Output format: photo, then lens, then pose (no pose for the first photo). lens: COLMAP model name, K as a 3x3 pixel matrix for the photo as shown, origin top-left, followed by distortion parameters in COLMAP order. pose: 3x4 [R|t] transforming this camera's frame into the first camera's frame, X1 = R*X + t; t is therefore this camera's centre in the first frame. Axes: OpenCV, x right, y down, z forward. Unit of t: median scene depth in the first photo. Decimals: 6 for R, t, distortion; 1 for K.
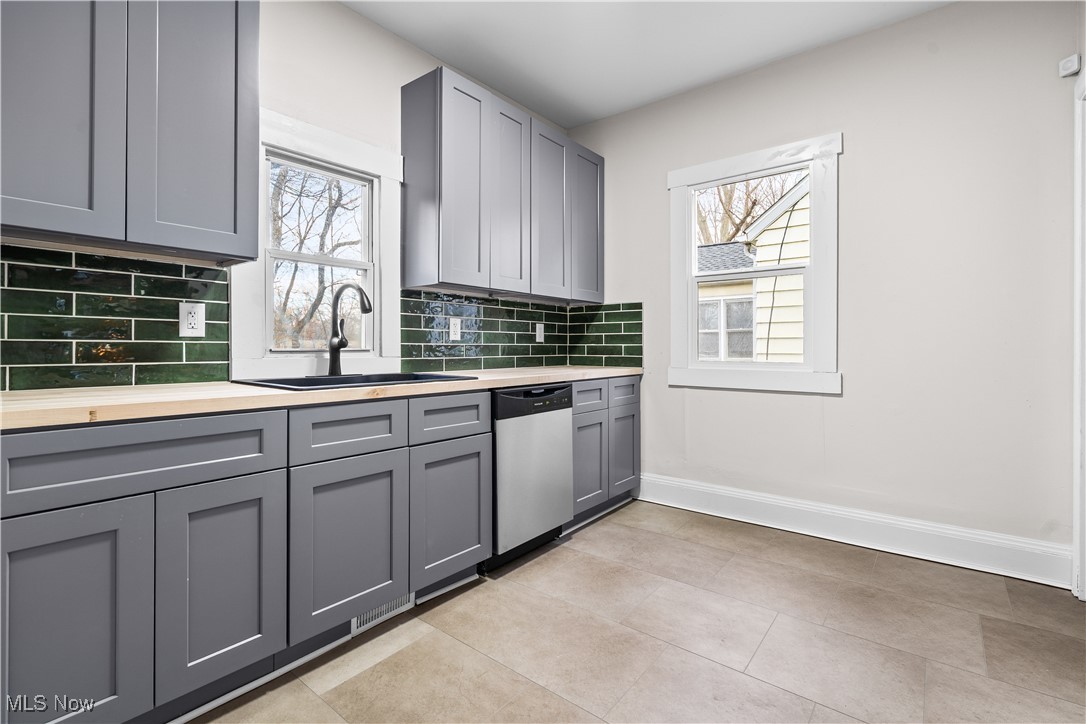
lens RADIAL K [[500.3, 0, 527.0], [0, 500.3, 358.6], [0, 0, 1]] dist [0.000699, 0.000349]
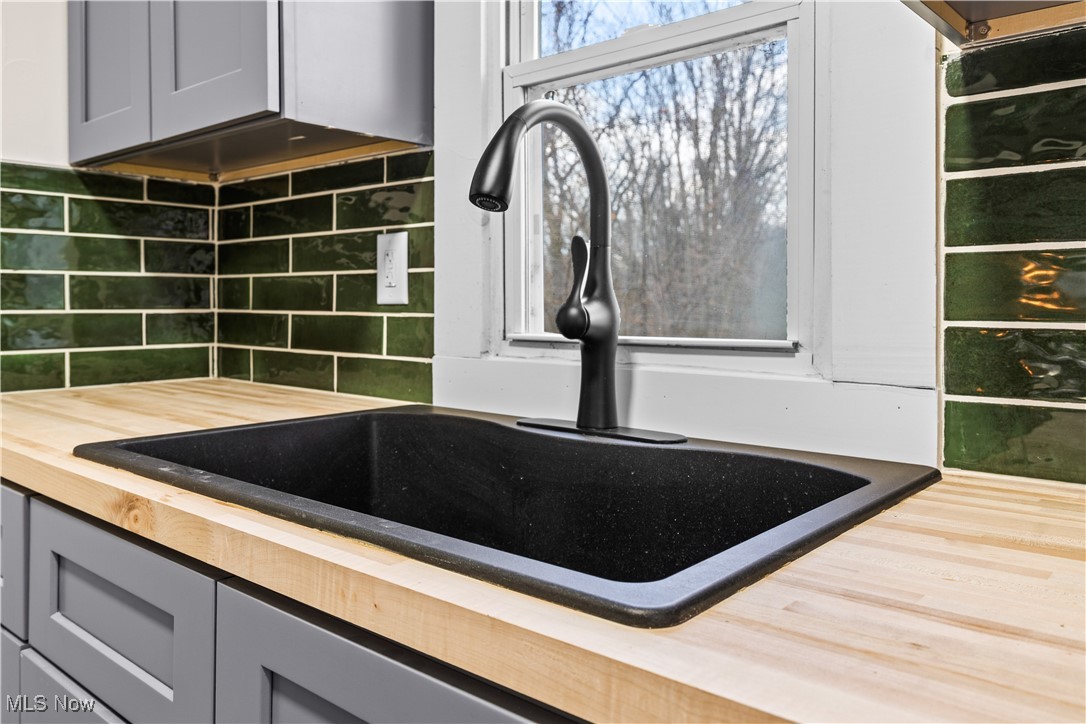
lens RADIAL K [[839.7, 0, 541.2], [0, 839.7, 352.1], [0, 0, 1]] dist [0.036513, -0.000117]
pose [[-0.029288, 0.048380, -0.998400, 0.120336], [-0.031726, 0.998280, 0.049305, -0.036299], [0.999067, 0.033119, -0.027702, 1.018502]]
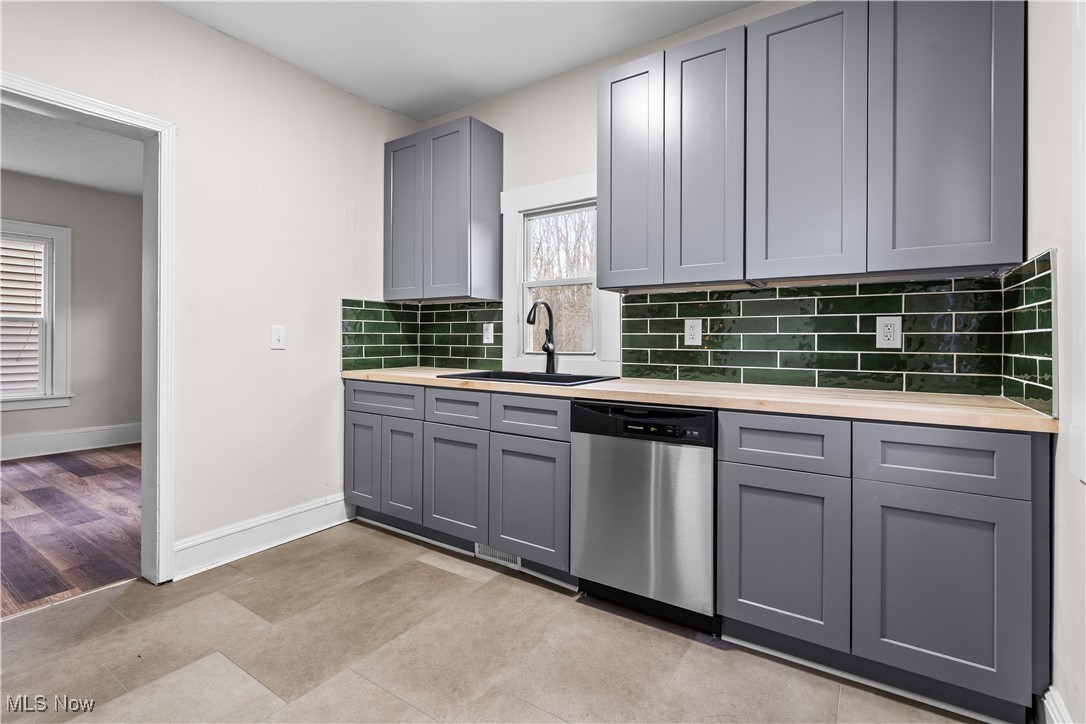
lens RADIAL K [[500.3, 0, 541.2], [0, 500.3, 354.9], [0, 0, 1]] dist [0.000699, 0.000349]
pose [[0.099210, 0.025799, -0.994732, 0.908752], [-0.031131, 0.999255, 0.022812, -0.042336], [0.994579, 0.028703, 0.099939, 0.881922]]
